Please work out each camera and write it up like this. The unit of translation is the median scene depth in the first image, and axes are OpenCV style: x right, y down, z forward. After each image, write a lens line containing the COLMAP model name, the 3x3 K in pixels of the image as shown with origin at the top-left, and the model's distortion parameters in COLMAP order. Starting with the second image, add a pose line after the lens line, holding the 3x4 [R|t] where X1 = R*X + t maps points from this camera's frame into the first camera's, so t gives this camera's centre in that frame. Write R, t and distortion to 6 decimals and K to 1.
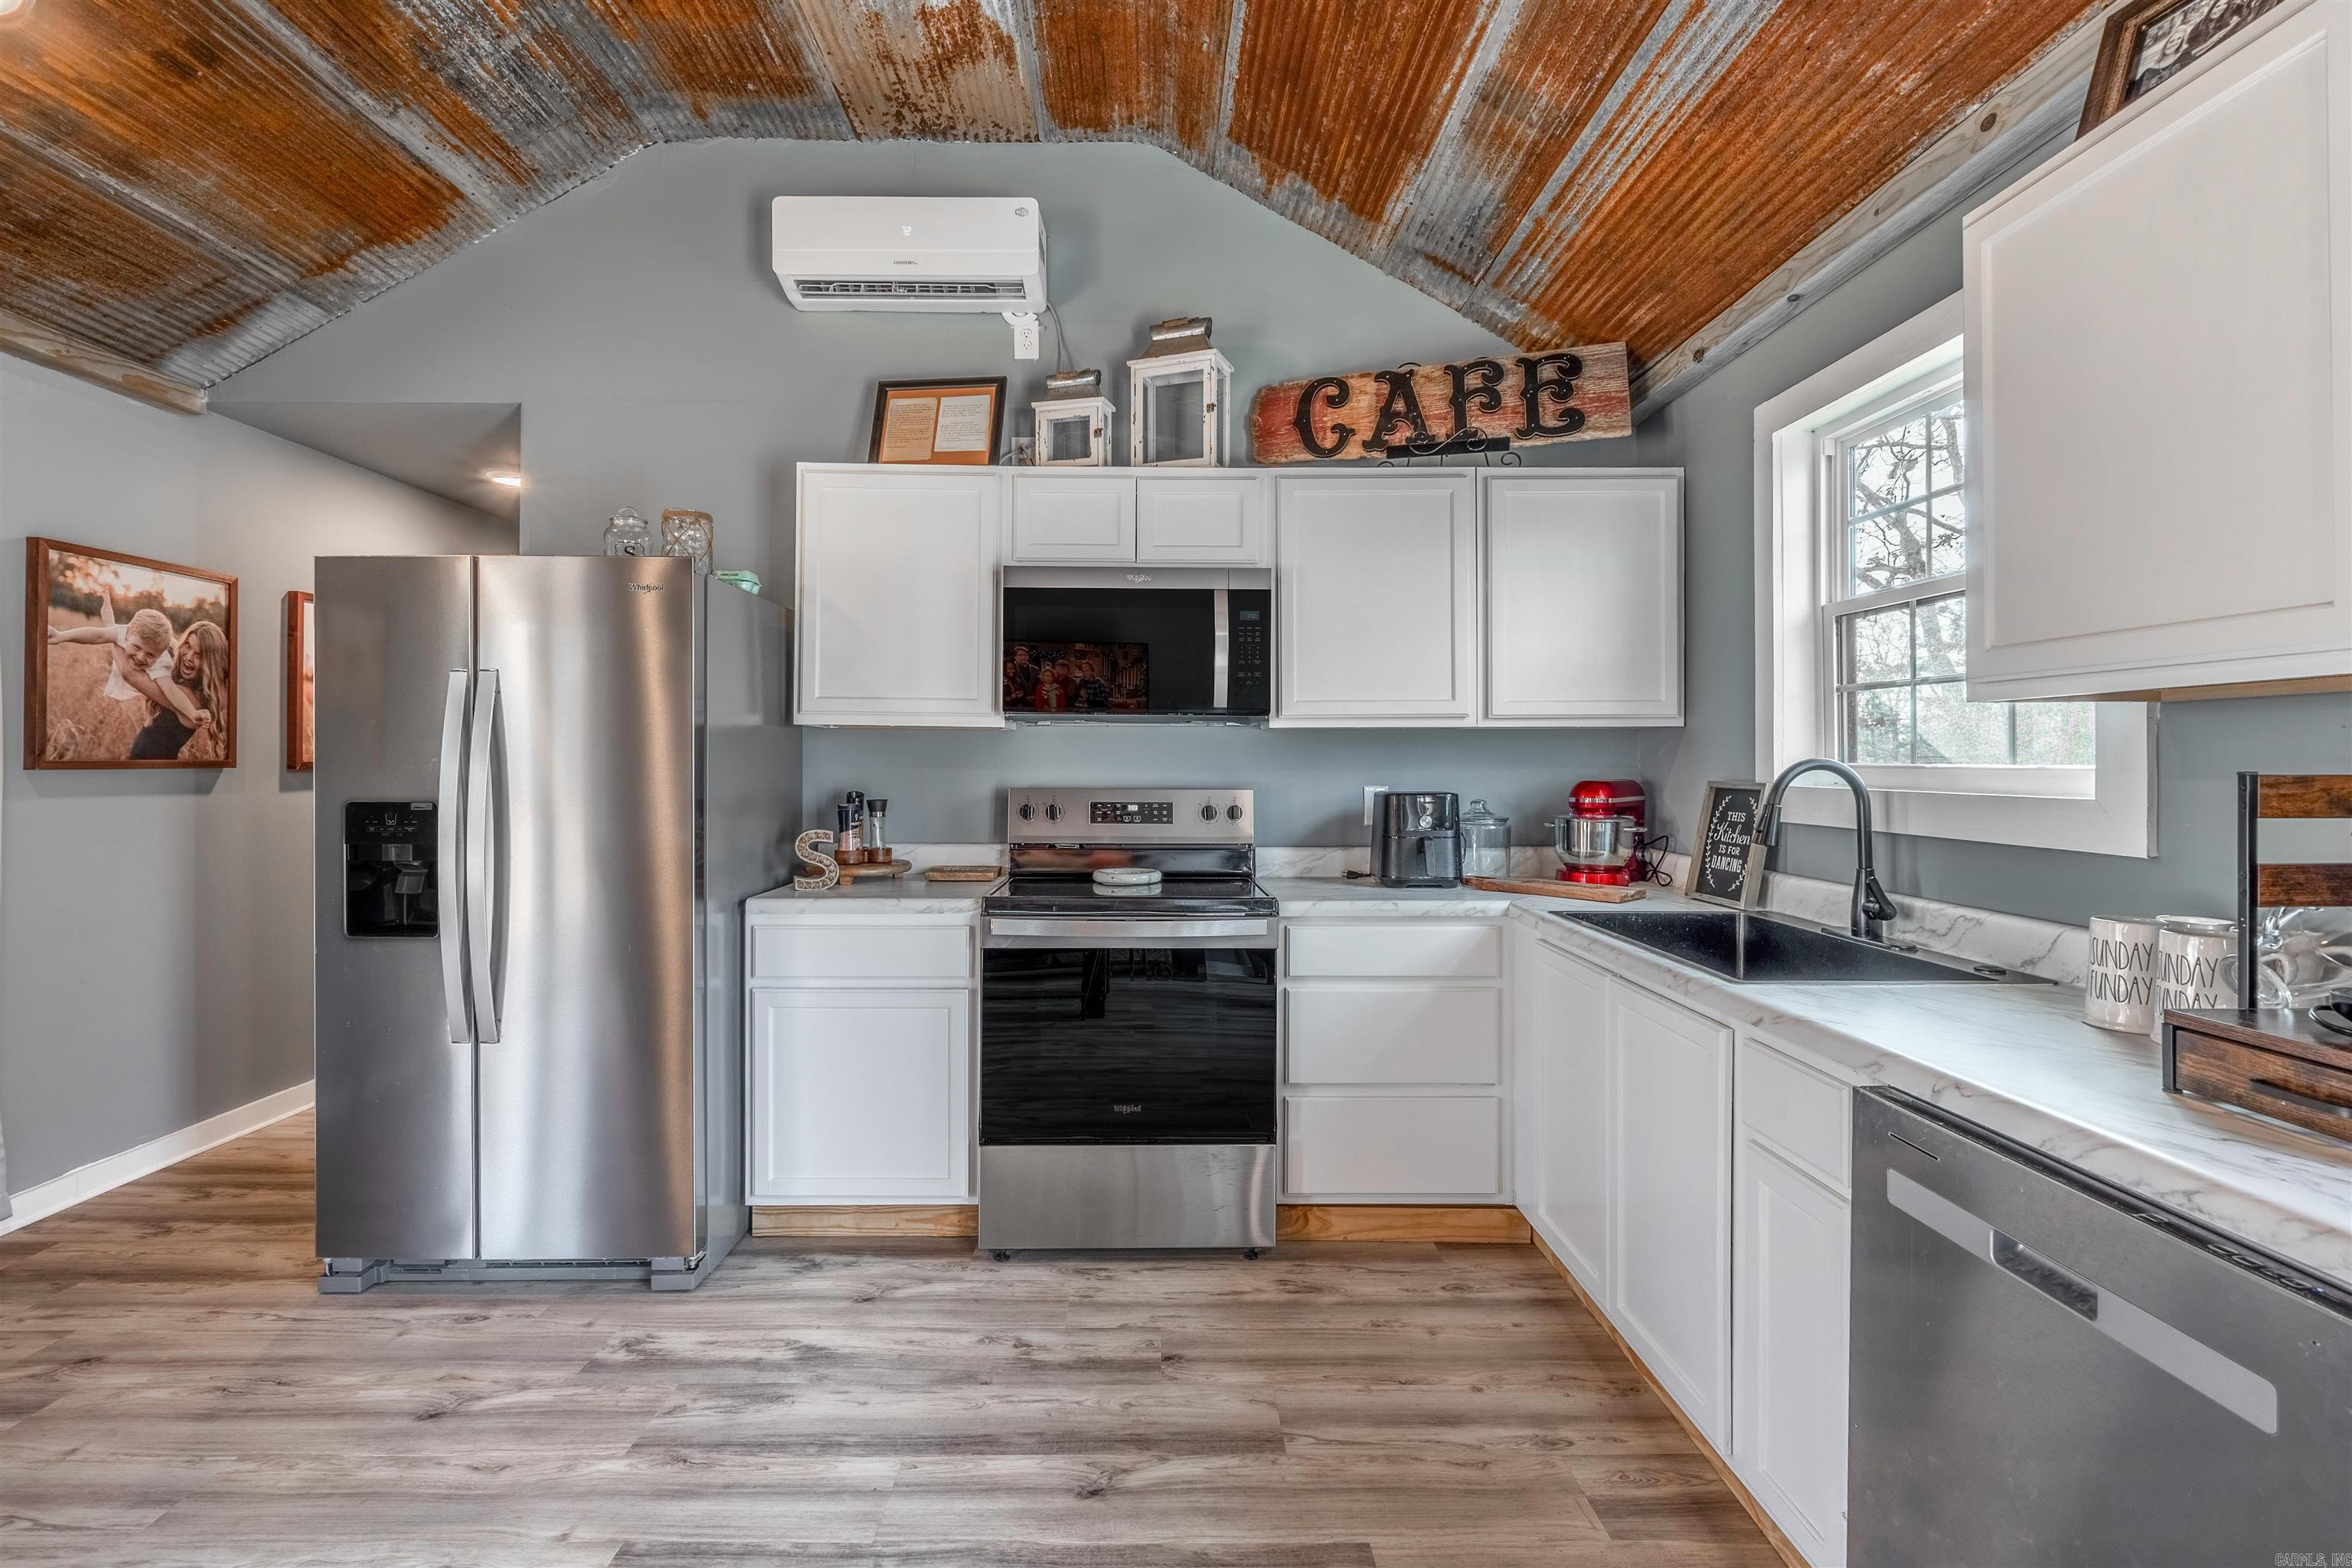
lens RADIAL K [[1037.9, 0, 1181.2], [0, 1037.9, 762.0], [0, 0, 1]] dist [-0.009111, 0.000505]
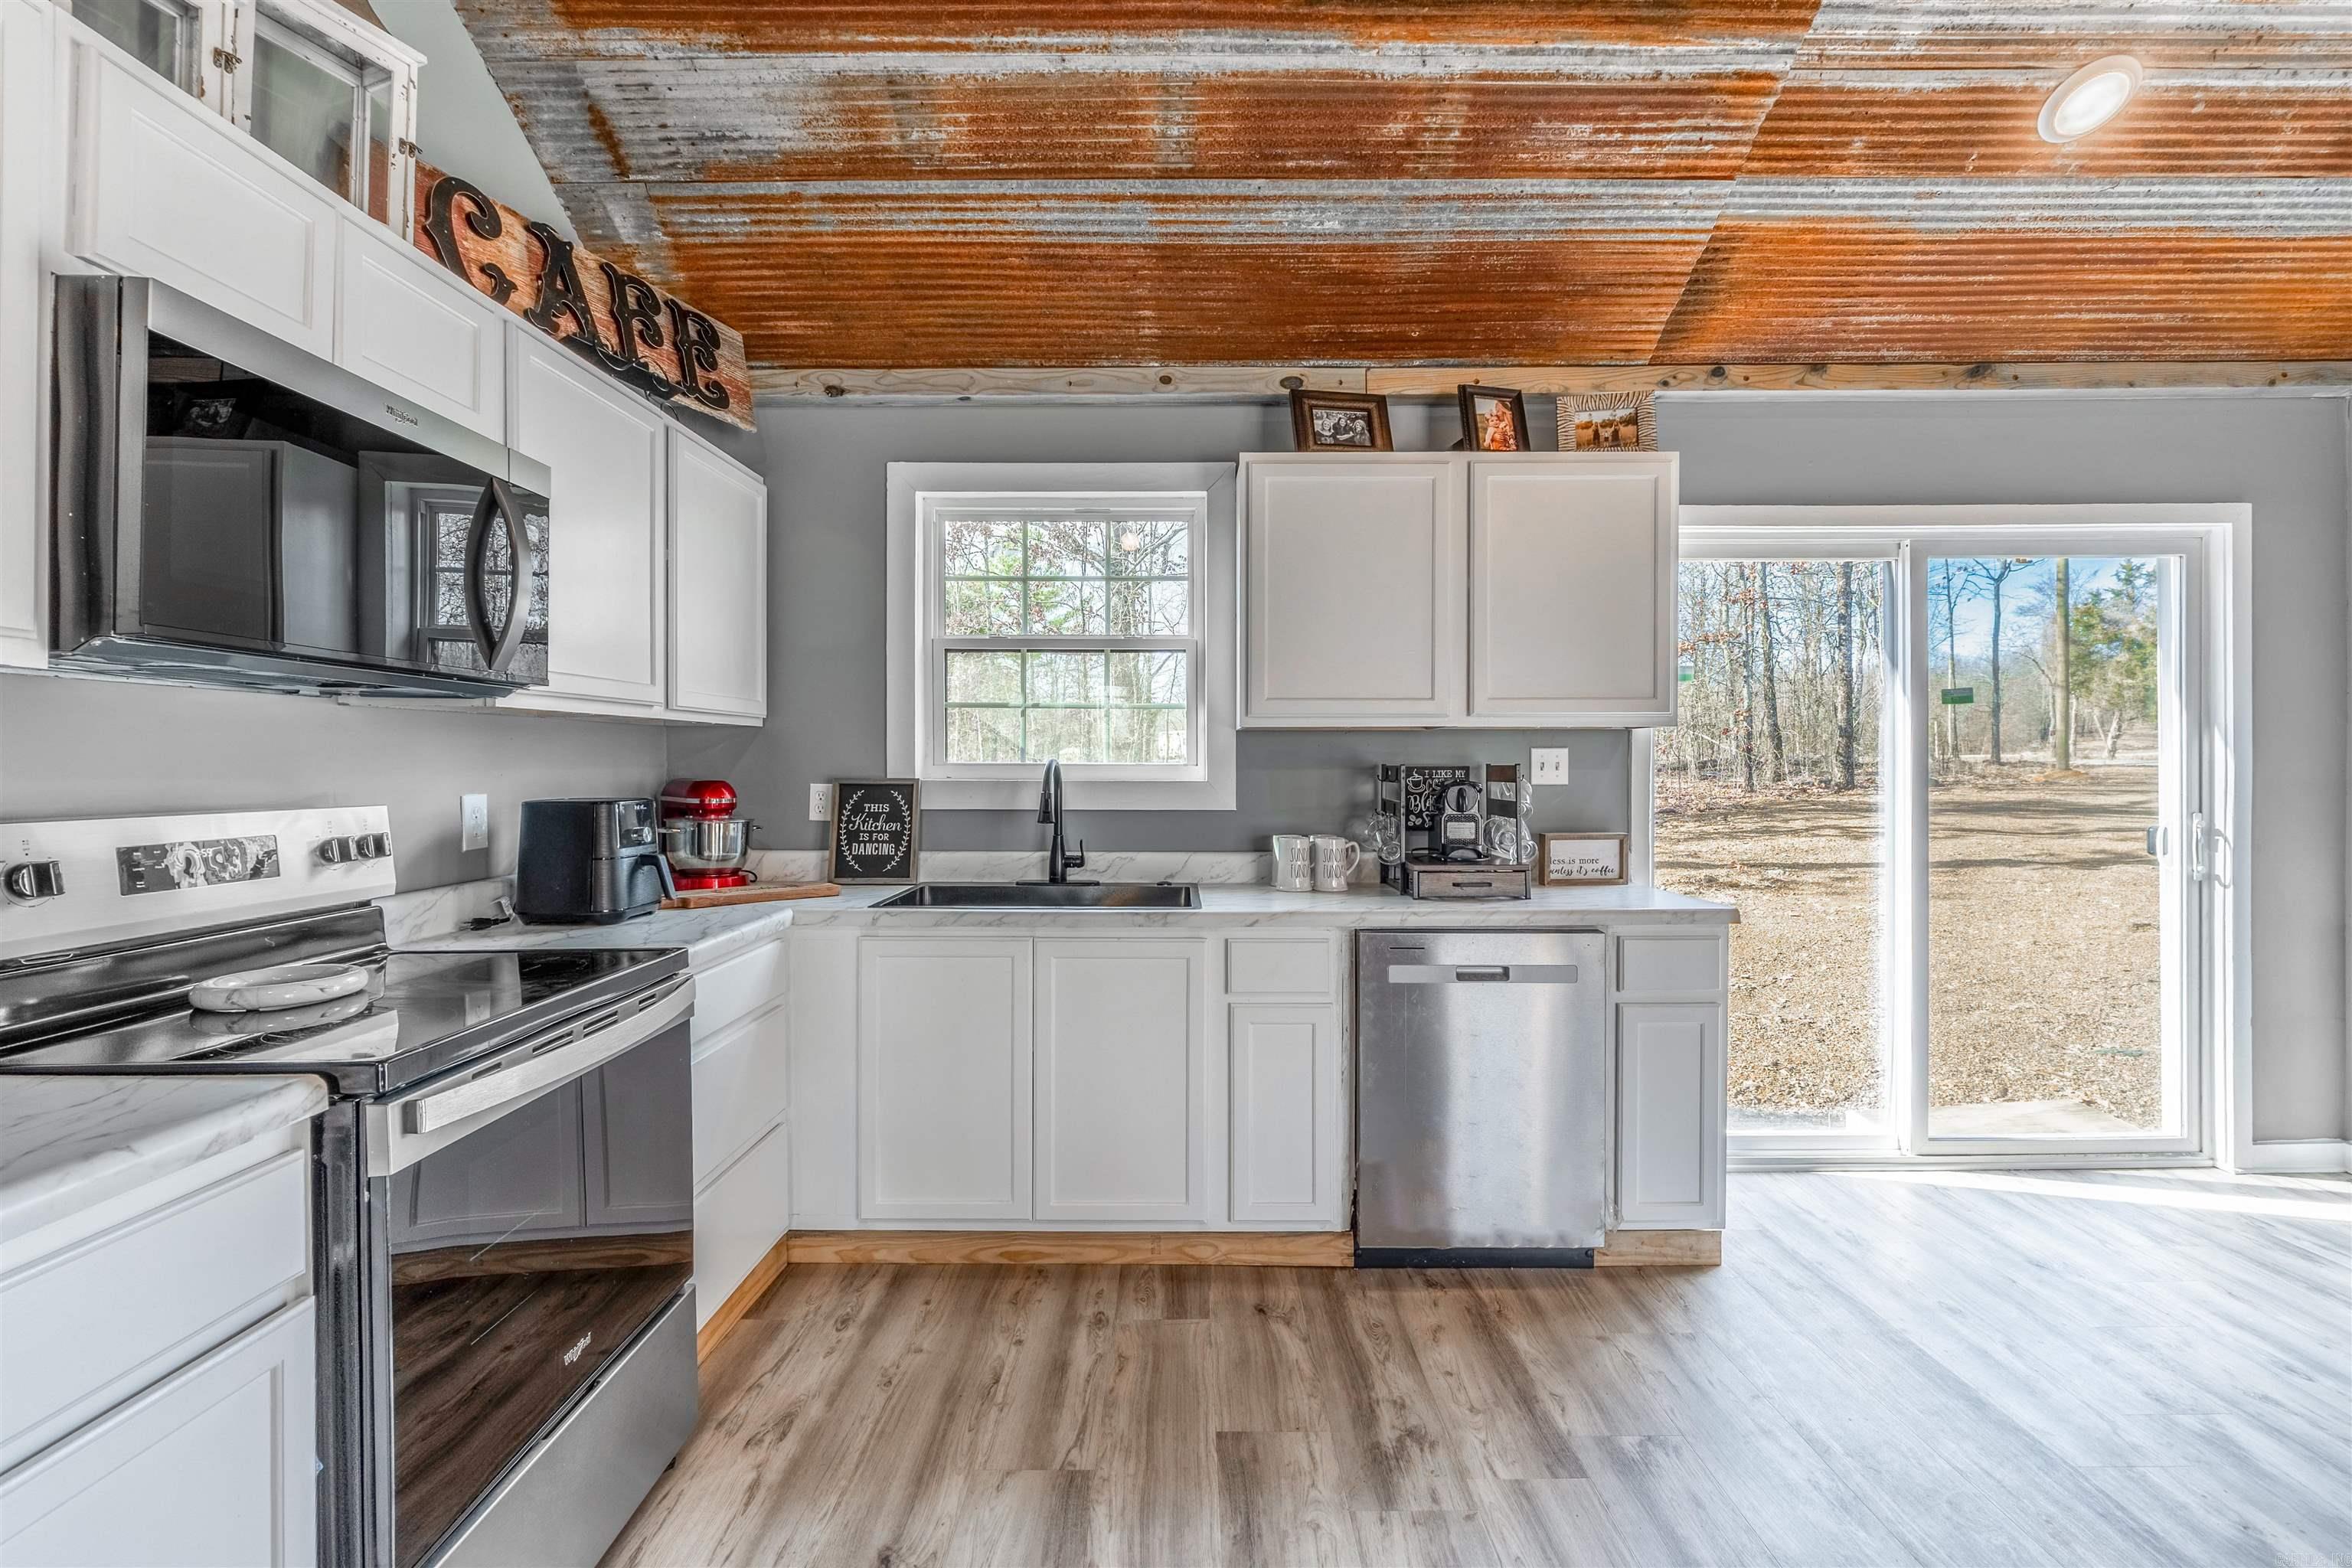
lens RADIAL K [[1002.5, 0, 1185.8], [0, 1002.5, 773.3], [0, 0, 1]] dist [-0.008903, 0.000249]
pose [[0.039825, -0.011026, 0.999146, -0.643121], [-0.000793, 0.999938, 0.011066, 0.001233], [-0.999206, -0.001233, 0.039814, 0.680372]]
